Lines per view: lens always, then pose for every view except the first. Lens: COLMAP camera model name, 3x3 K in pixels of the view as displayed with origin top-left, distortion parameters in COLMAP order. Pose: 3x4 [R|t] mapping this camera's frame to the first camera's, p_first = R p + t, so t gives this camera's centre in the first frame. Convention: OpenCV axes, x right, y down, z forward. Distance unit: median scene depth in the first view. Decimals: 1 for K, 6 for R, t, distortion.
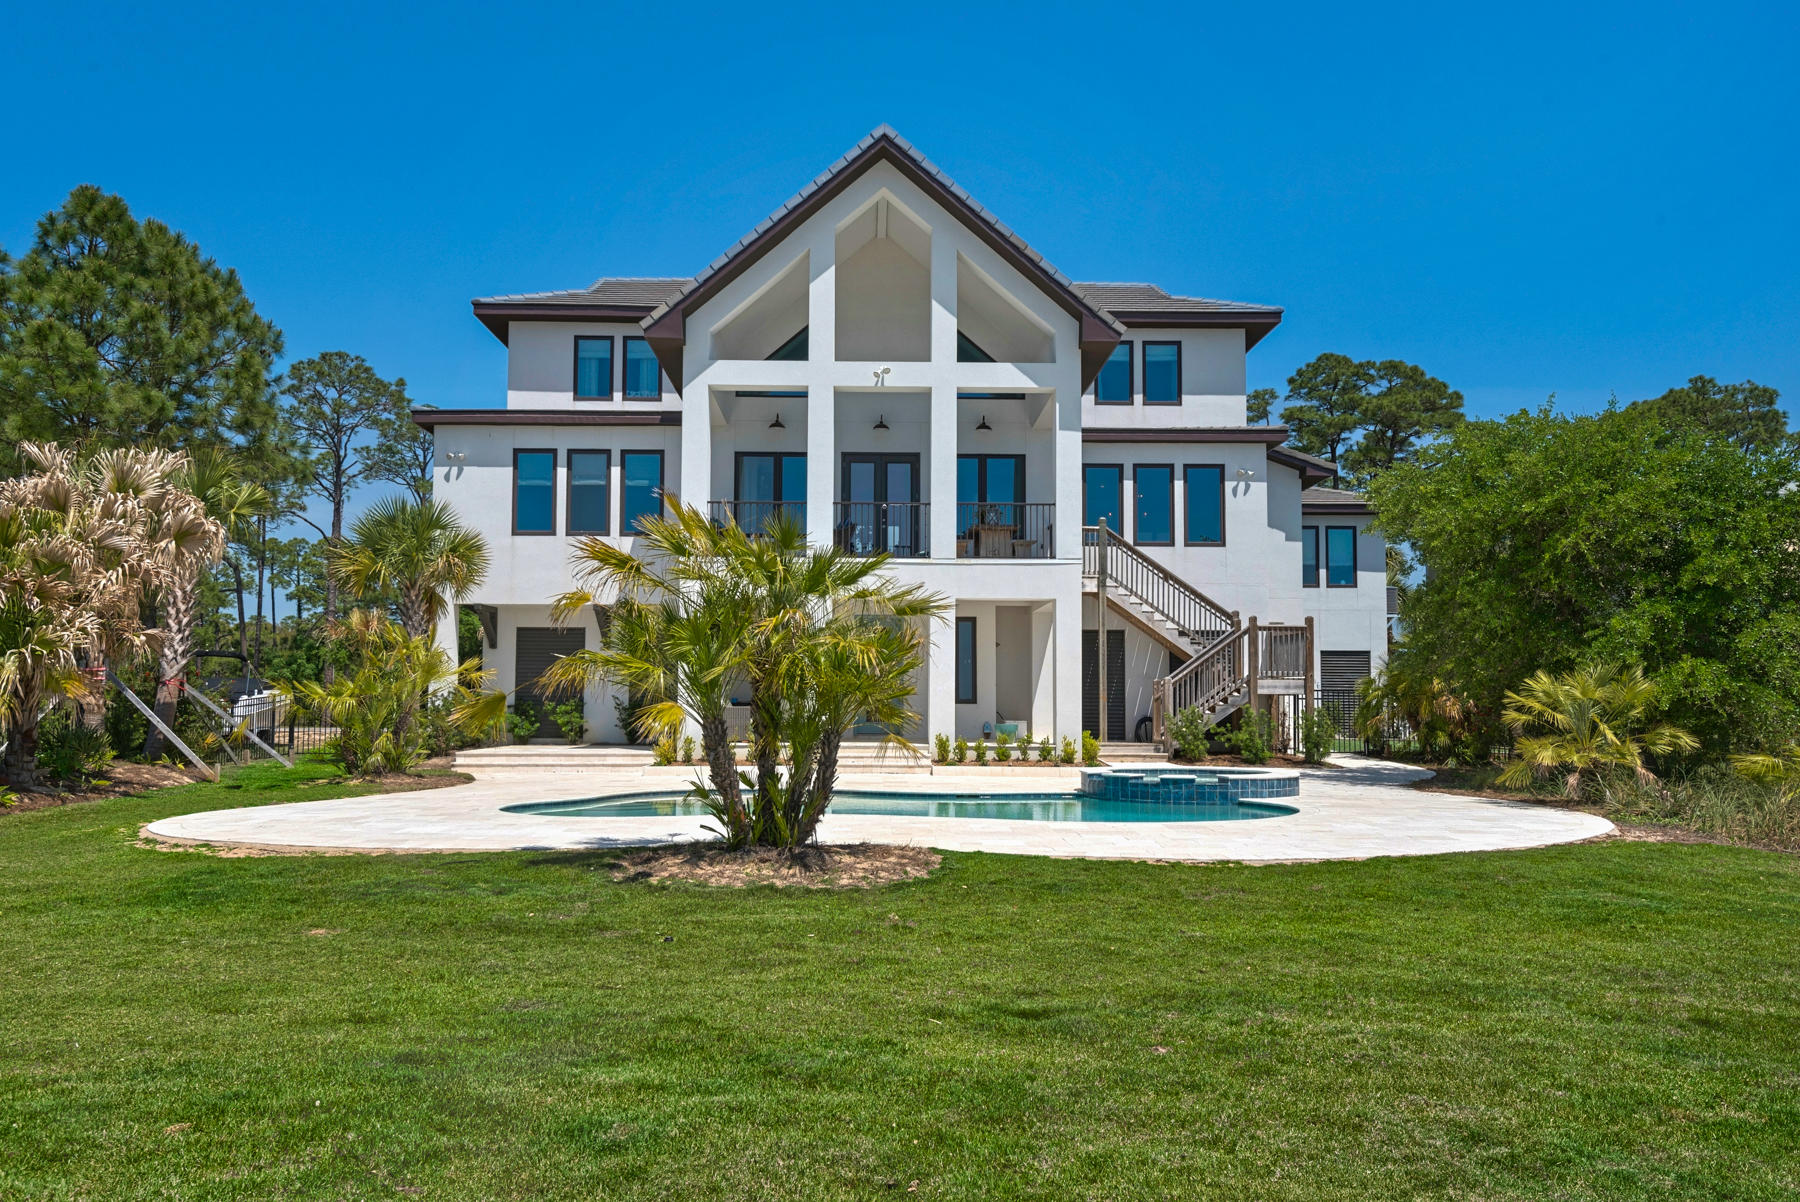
lens RADIAL K [[1391.1, 0, 909.8], [0, 1391.1, 608.0], [0, 0, 1]] dist [0.006446, 0.003689]
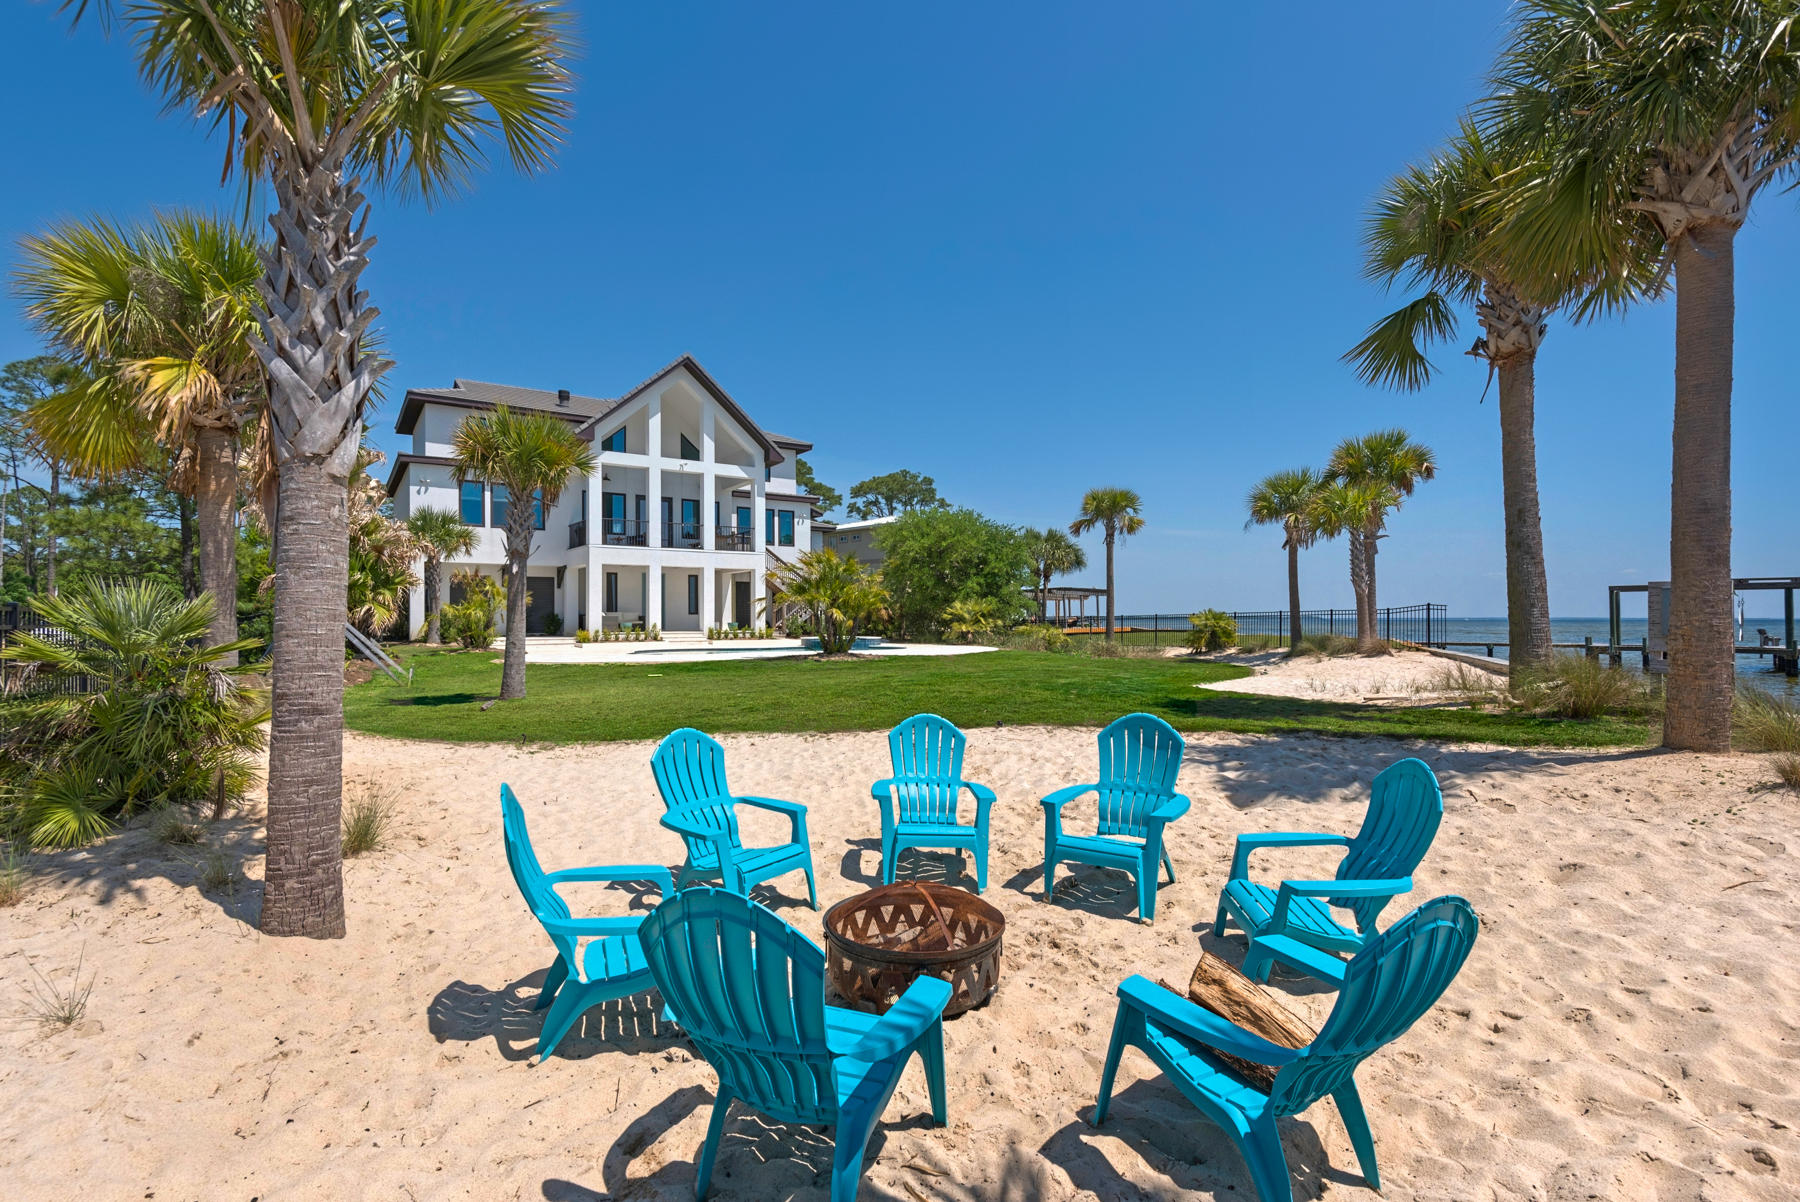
lens RADIAL K [[819.2, 0, 906.5], [0, 819.2, 611.3], [0, 0, 1]] dist [0.001351, 0.000060]
pose [[0.833391, -0.001228, 0.552683, -0.393534], [-0.030446, 0.998377, 0.048128, -0.008700], [-0.551845, -0.056937, 0.832001, -0.261199]]
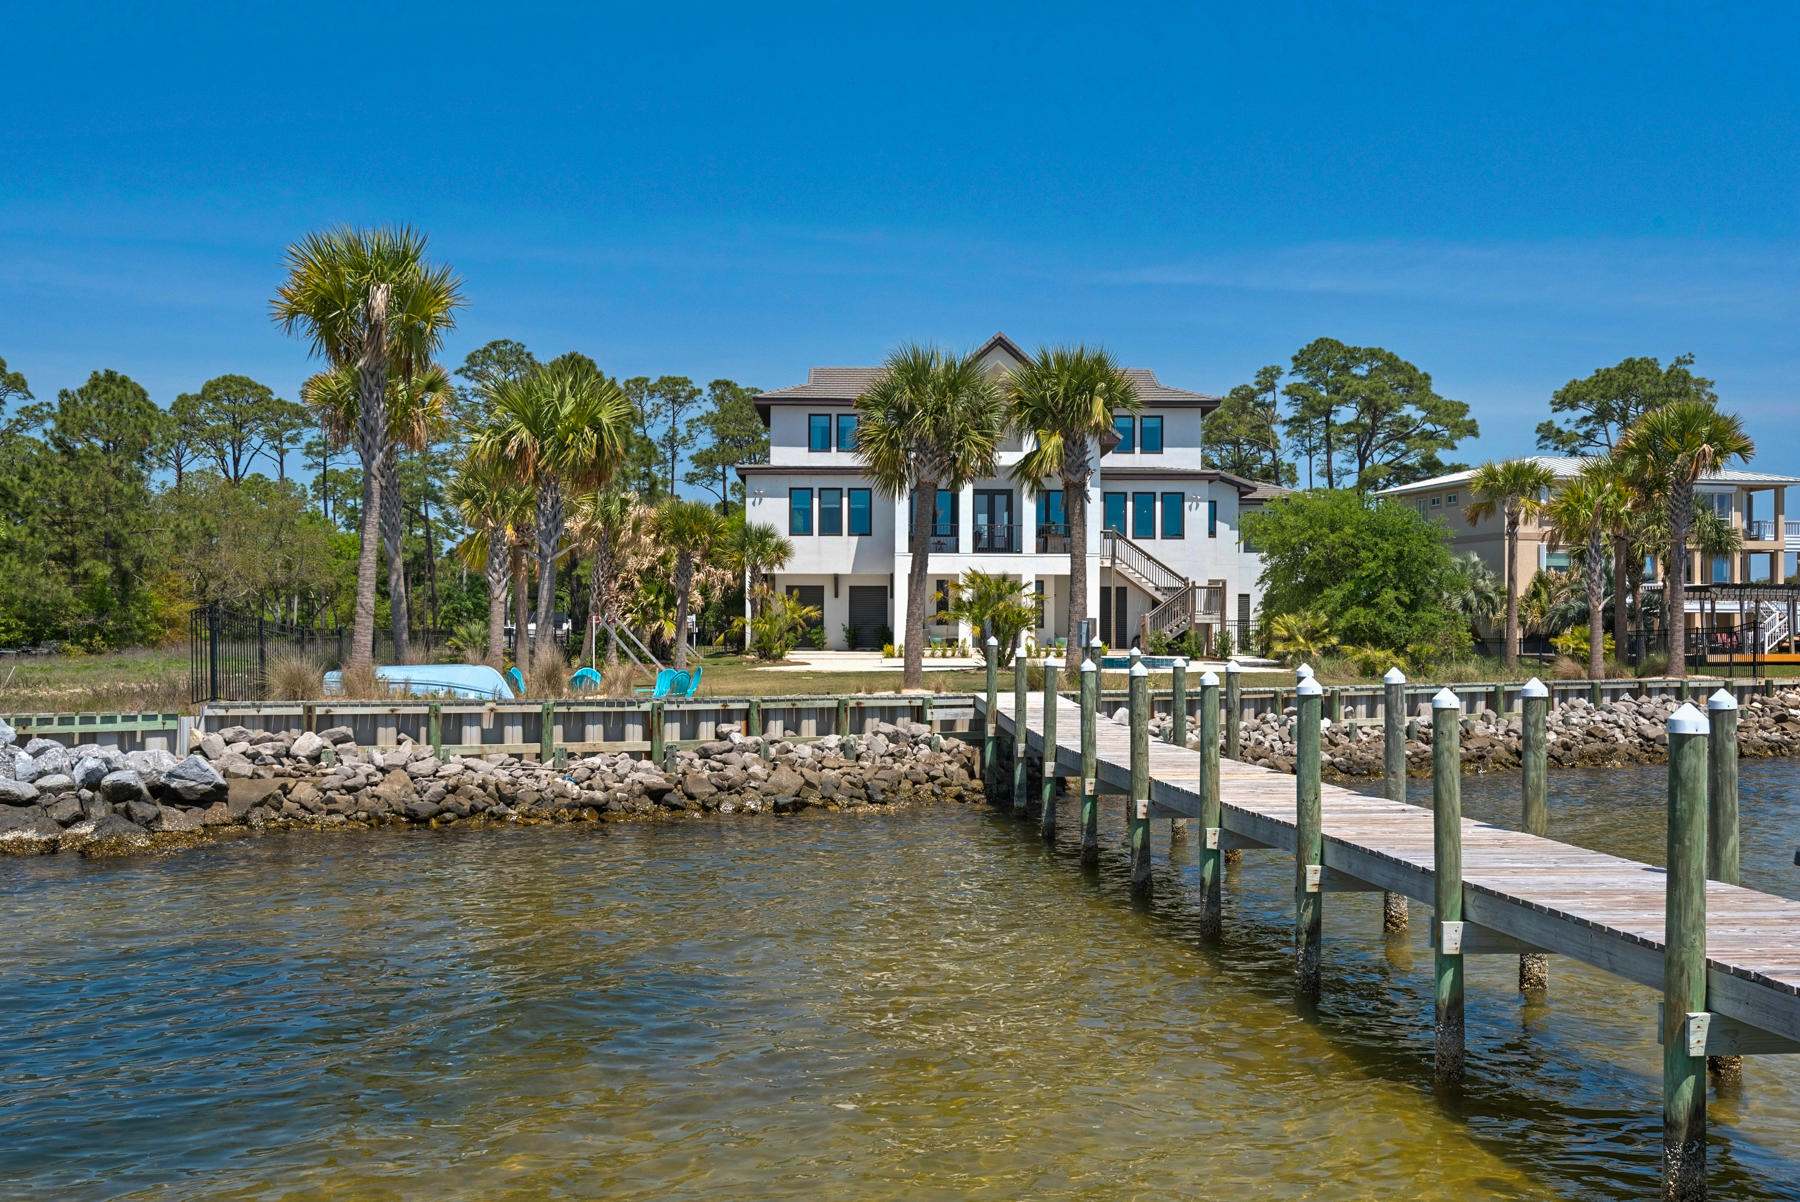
lens RADIAL K [[1737.1, 0, 900.0], [0, 1737.1, 601.0], [0, 0, 1]] dist [-0.002240, -0.004834]
pose [[0.999905, 0.000543, -0.013790, -0.108989], [0.000156, 0.998715, 0.050685, -0.081937], [0.013800, -0.050682, 0.998619, -1.274840]]
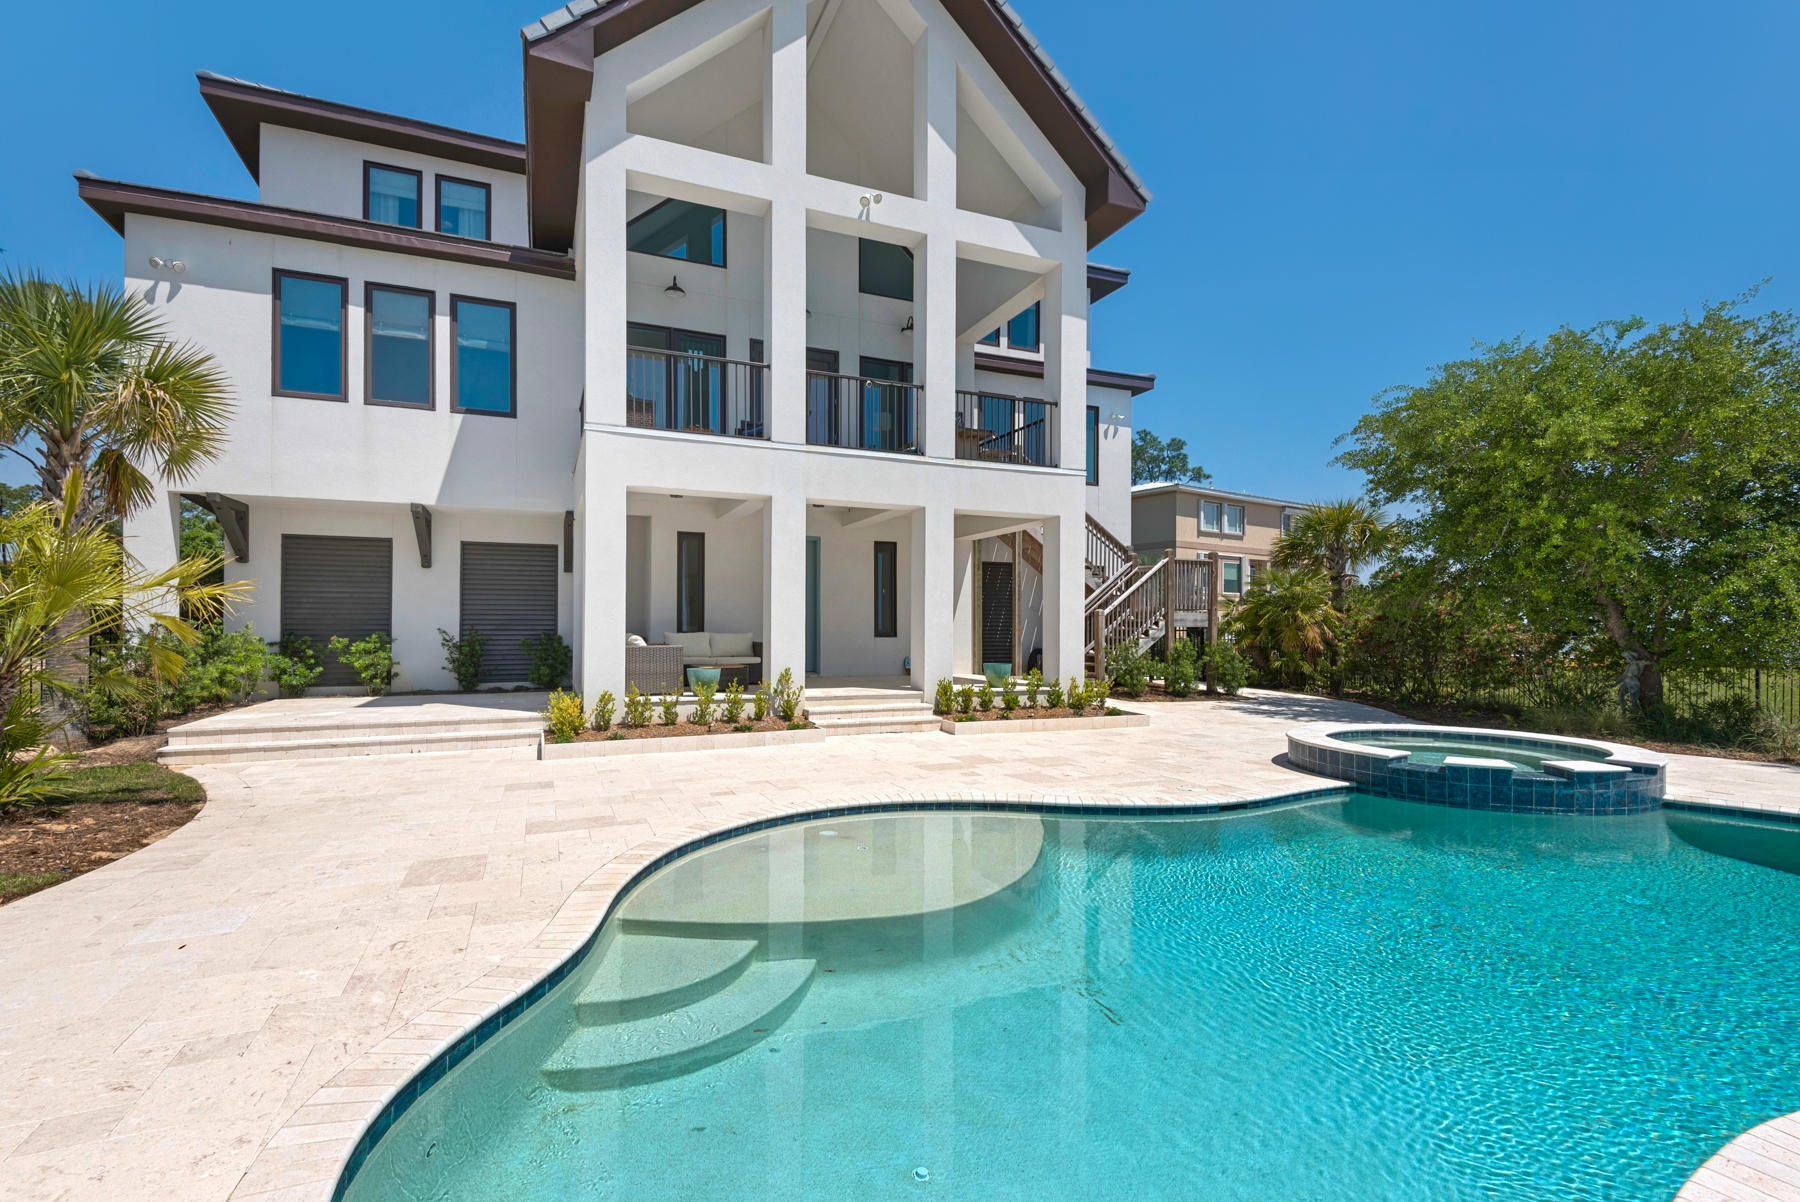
lens RADIAL K [[822.7, 0, 904.6], [0, 822.7, 624.2], [0, 0, 1]] dist [0.000717, -0.000934]
pose [[0.926445, 0.000330, 0.376430, -0.150002], [-0.024694, 0.997899, 0.059899, 0.027820], [-0.375619, -0.064788, 0.924507, 0.501606]]
